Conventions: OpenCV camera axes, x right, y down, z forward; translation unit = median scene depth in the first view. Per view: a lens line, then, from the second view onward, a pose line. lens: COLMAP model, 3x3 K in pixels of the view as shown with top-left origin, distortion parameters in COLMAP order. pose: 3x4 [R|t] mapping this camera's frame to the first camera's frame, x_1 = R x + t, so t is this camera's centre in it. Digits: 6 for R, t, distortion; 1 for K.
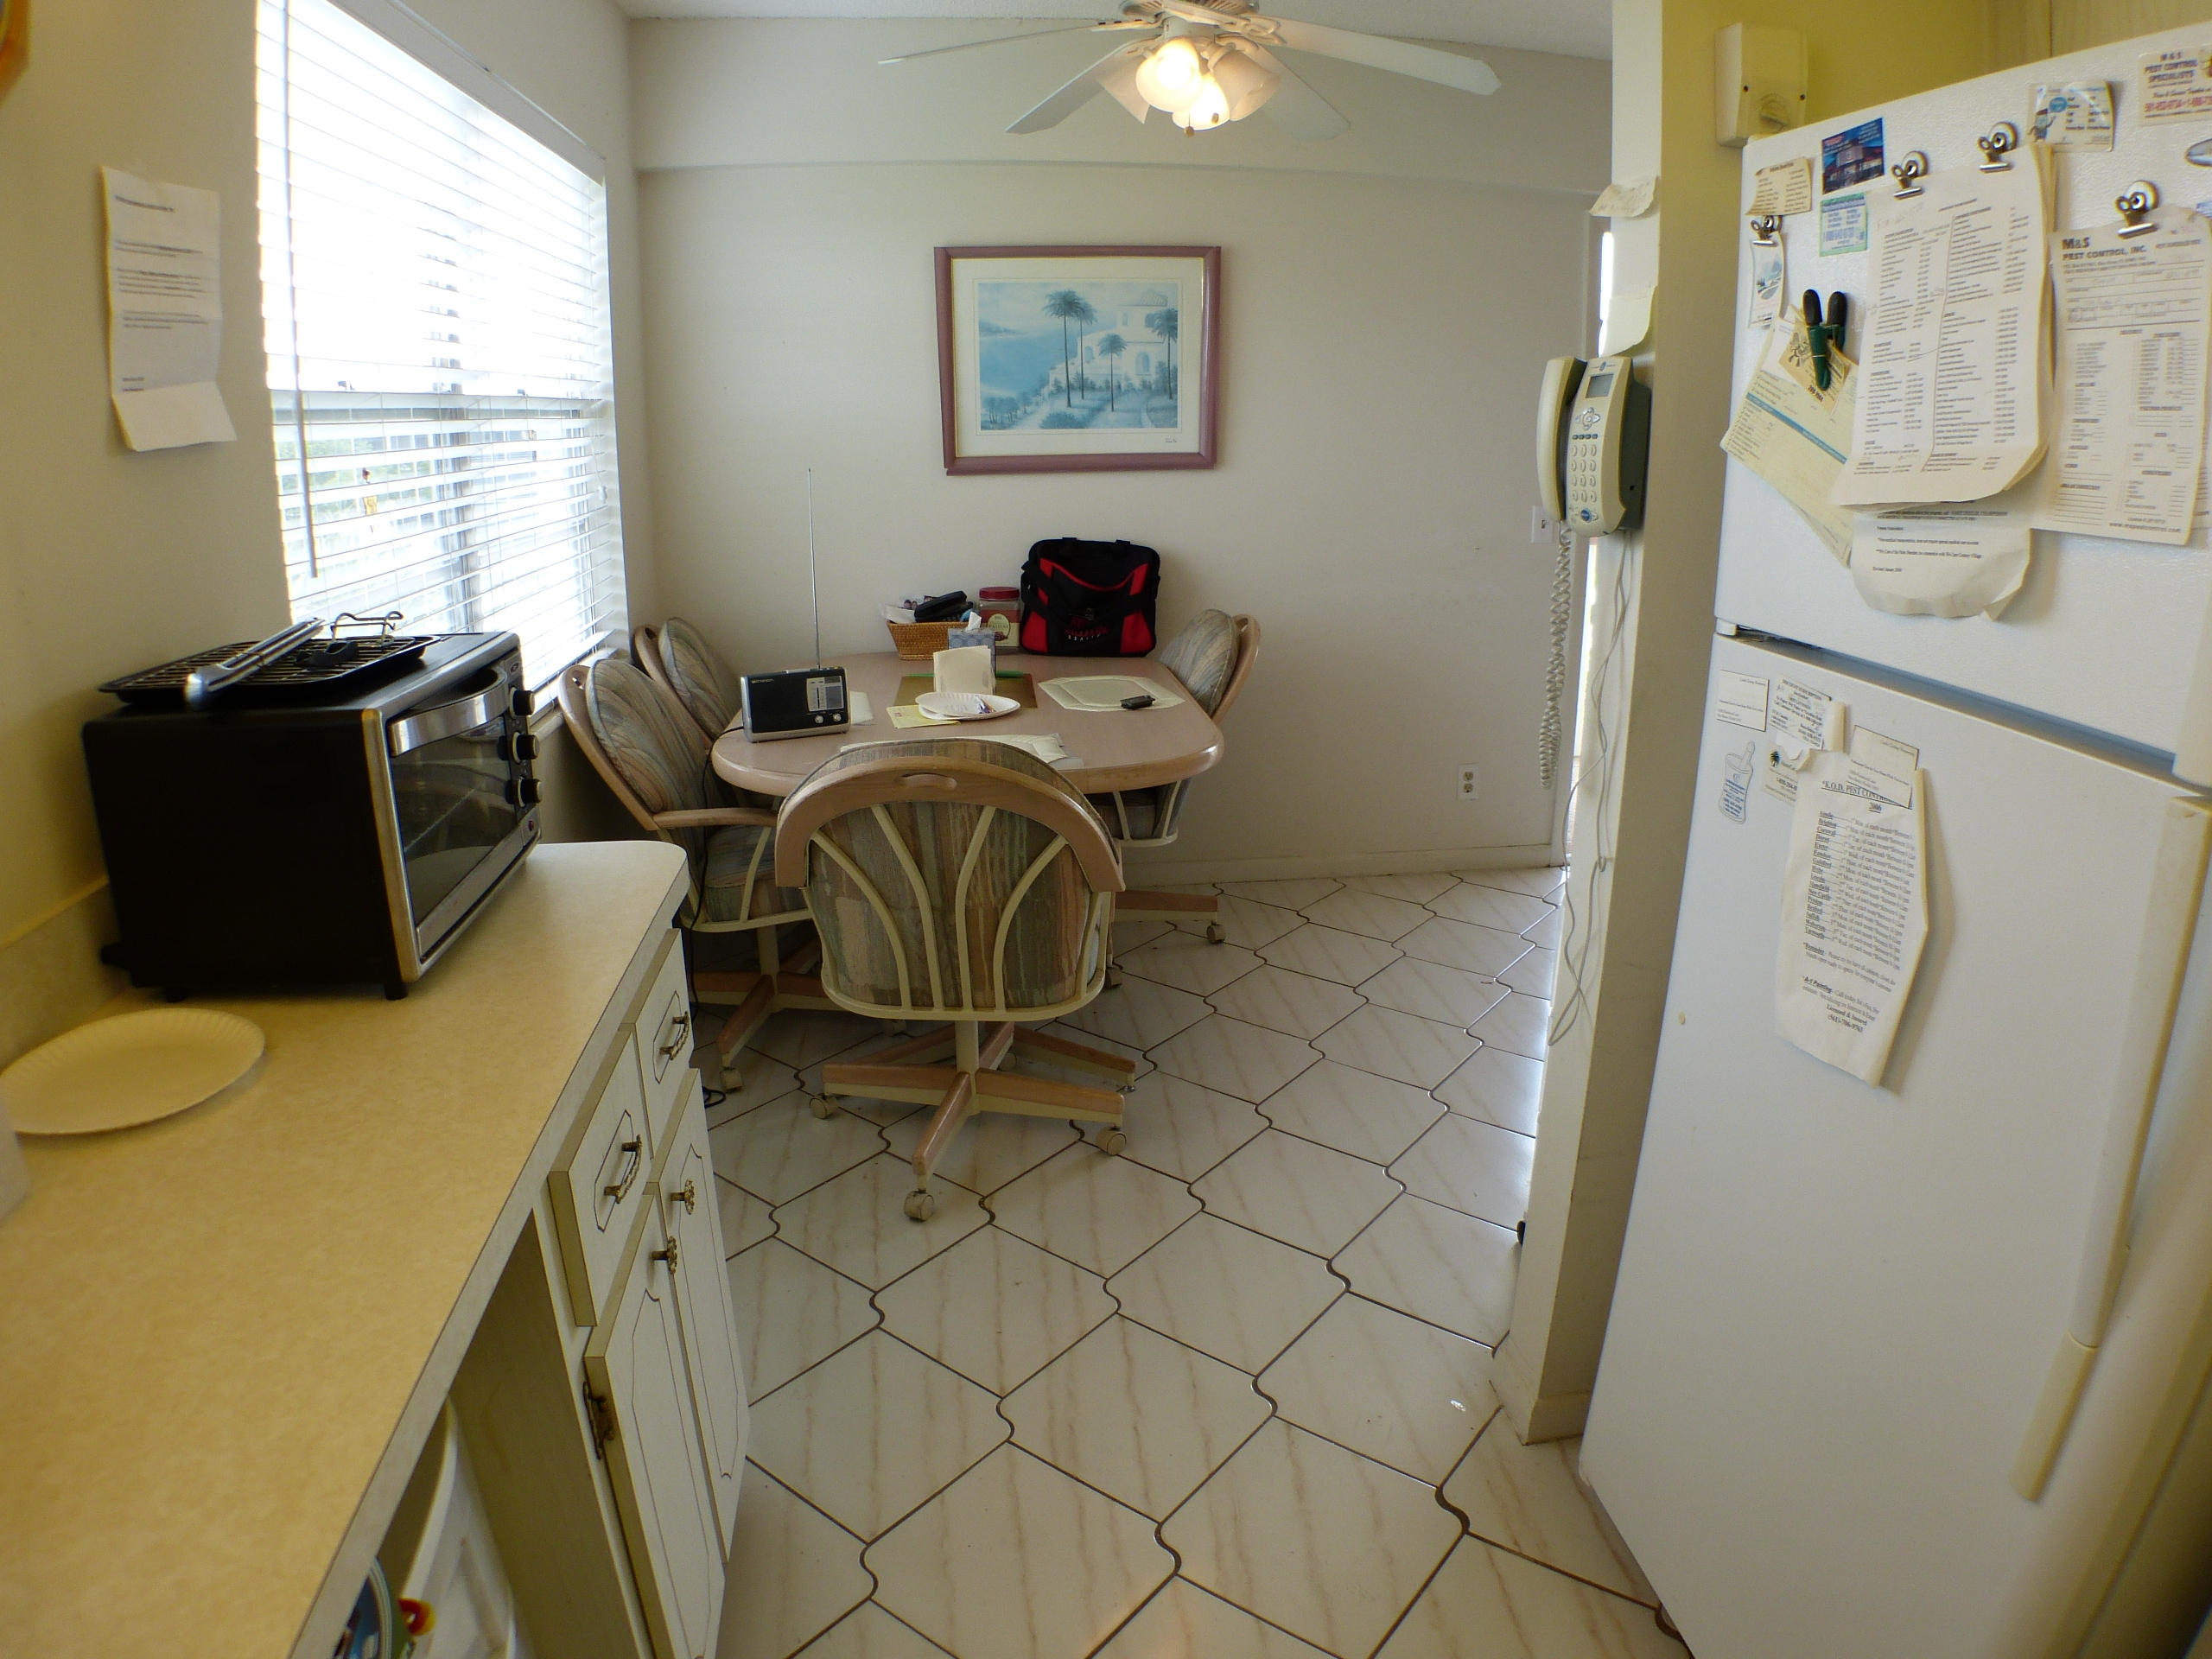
lens RADIAL K [[1370.6, 0, 1106.2], [0, 1370.6, 815.1], [0, 0, 1]] dist [-0.210172, 0.043083]
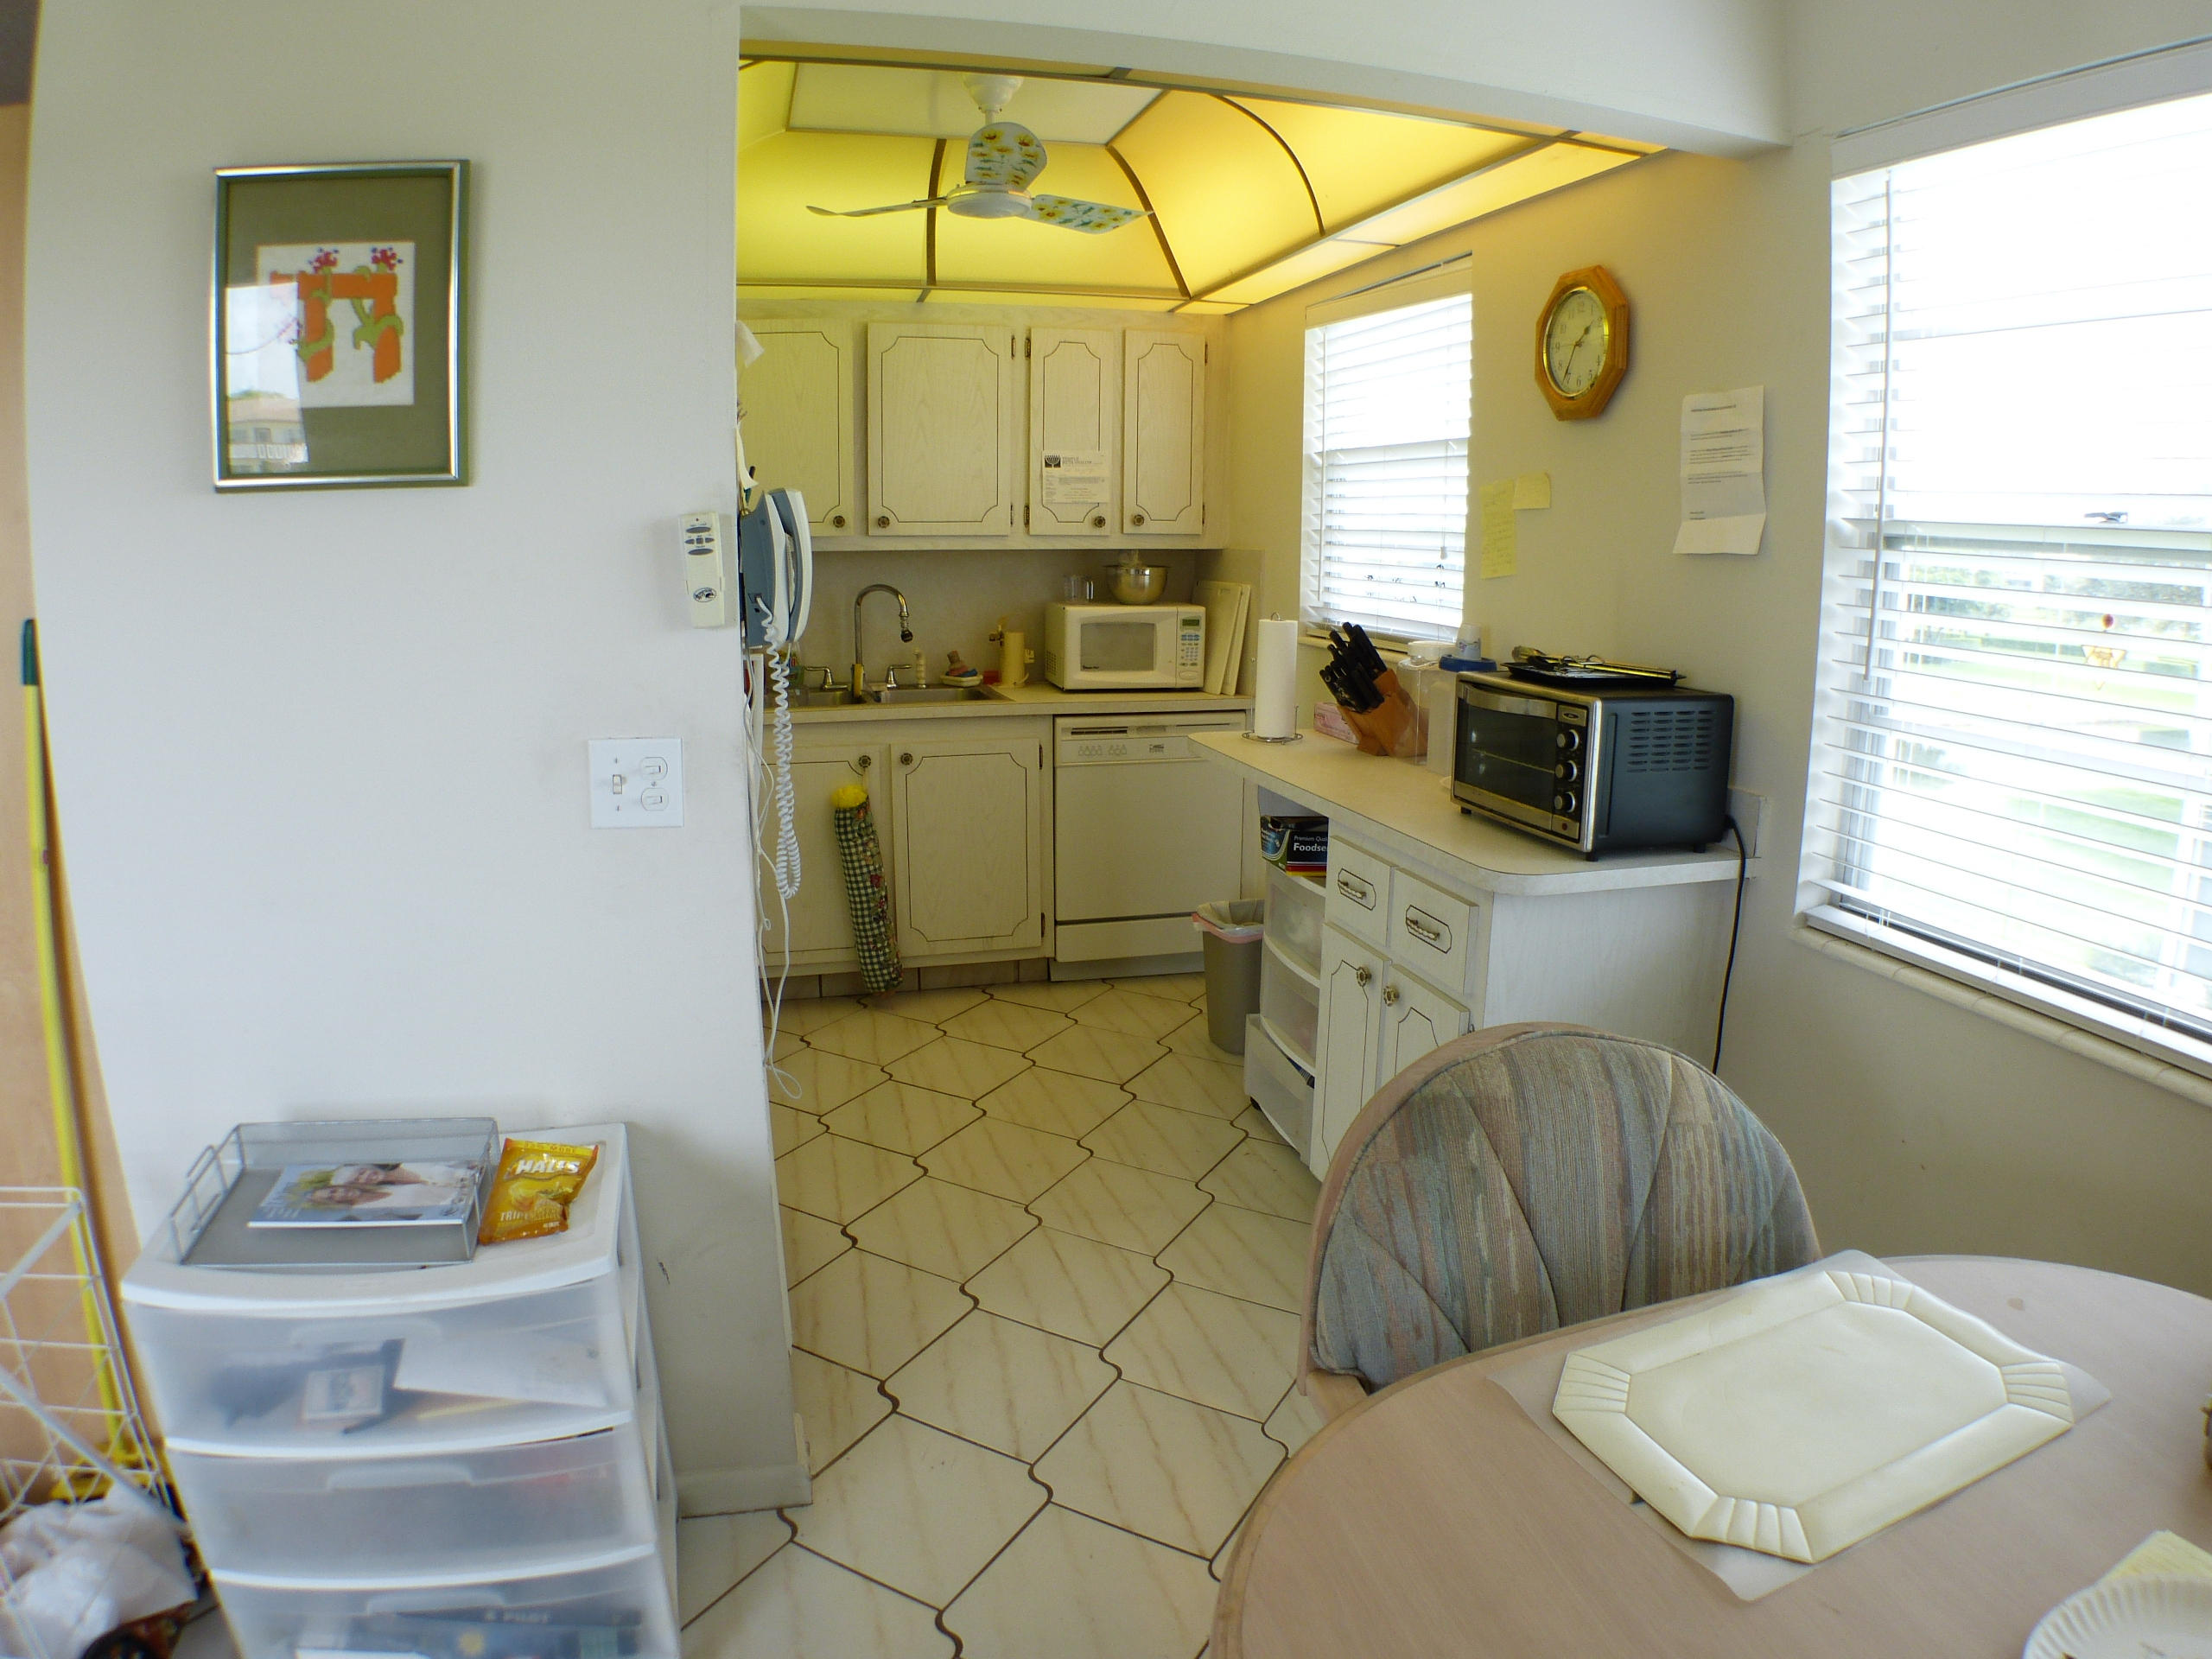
lens RADIAL K [[1370.6, 0, 1106.2], [0, 1370.6, 815.1], [0, 0, 1]] dist [-0.210172, 0.043083]
pose [[-0.988907, 0.026199, -0.146205, 0.339719], [-0.044609, 0.886497, 0.460579, -0.822912], [0.141677, 0.461992, -0.875495, 2.774378]]
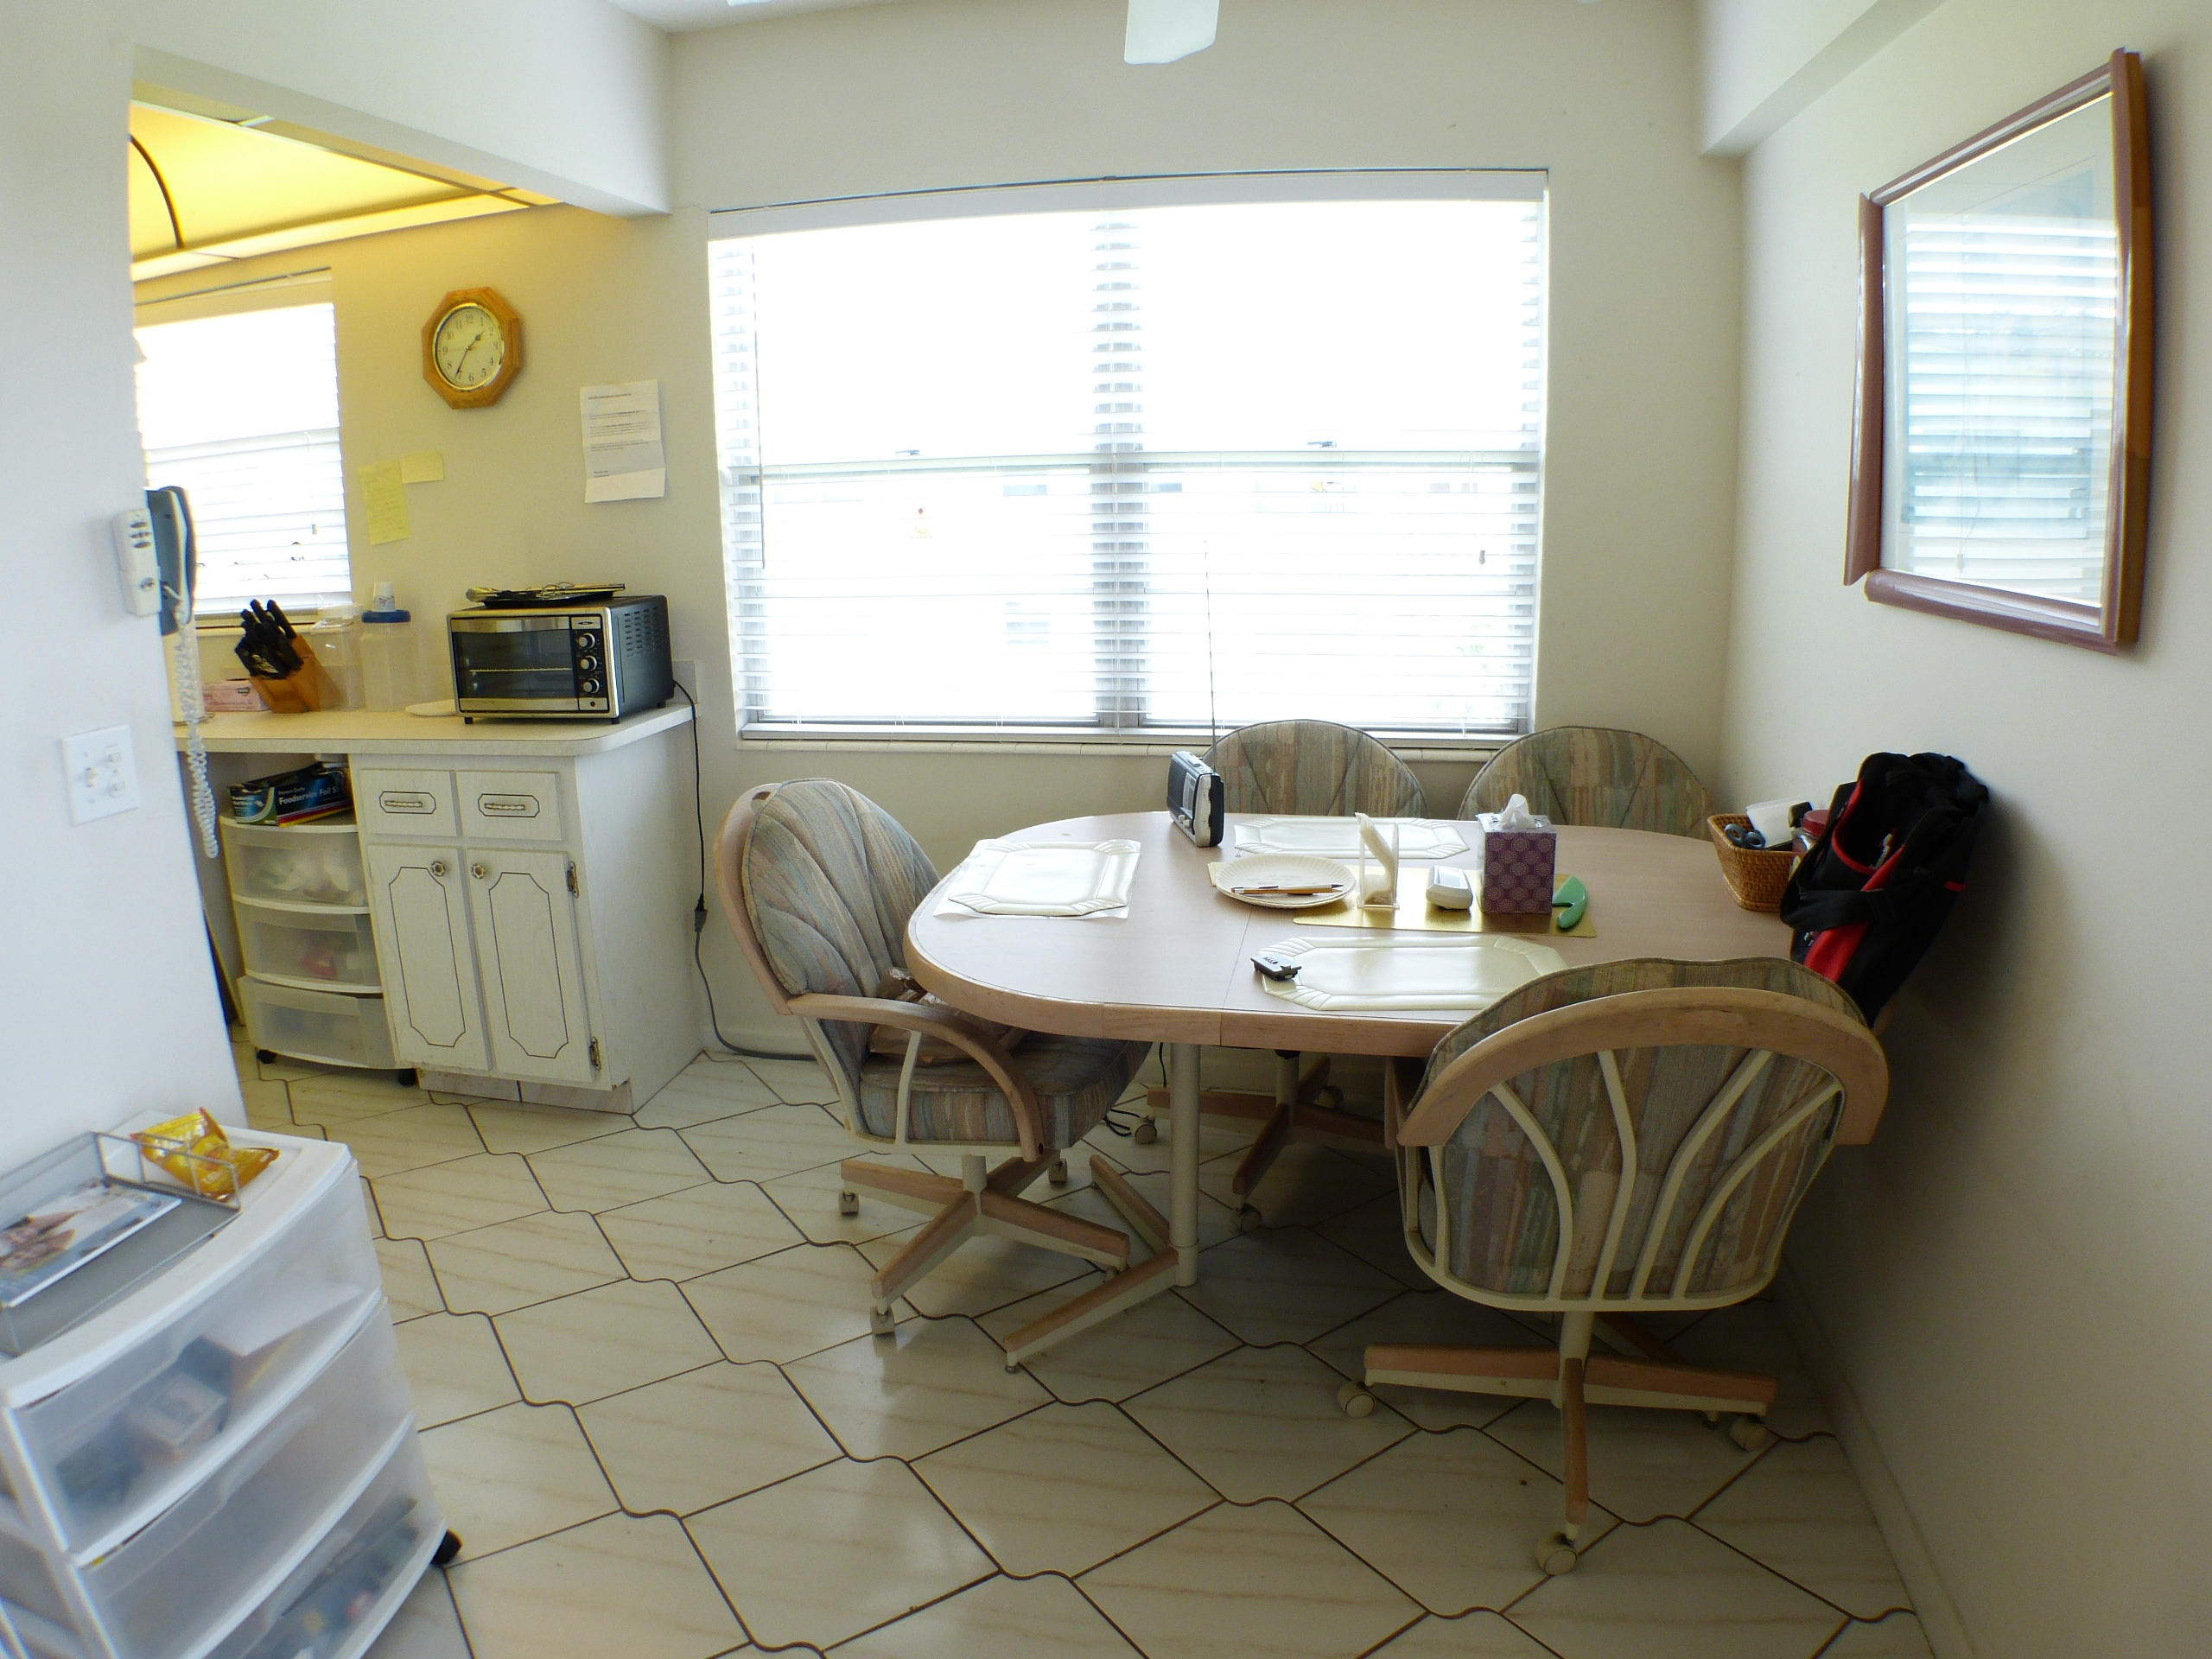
lens RADIAL K [[1361.0, 0, 1095.8], [0, 1361.0, 824.8], [0, 0, 1]] dist [-0.208748, 0.044092]
pose [[-0.296618, 0.239853, -0.924385, 1.528513], [-0.249274, 0.914945, 0.317391, -0.810823], [0.921889, 0.324570, -0.211601, 2.741635]]
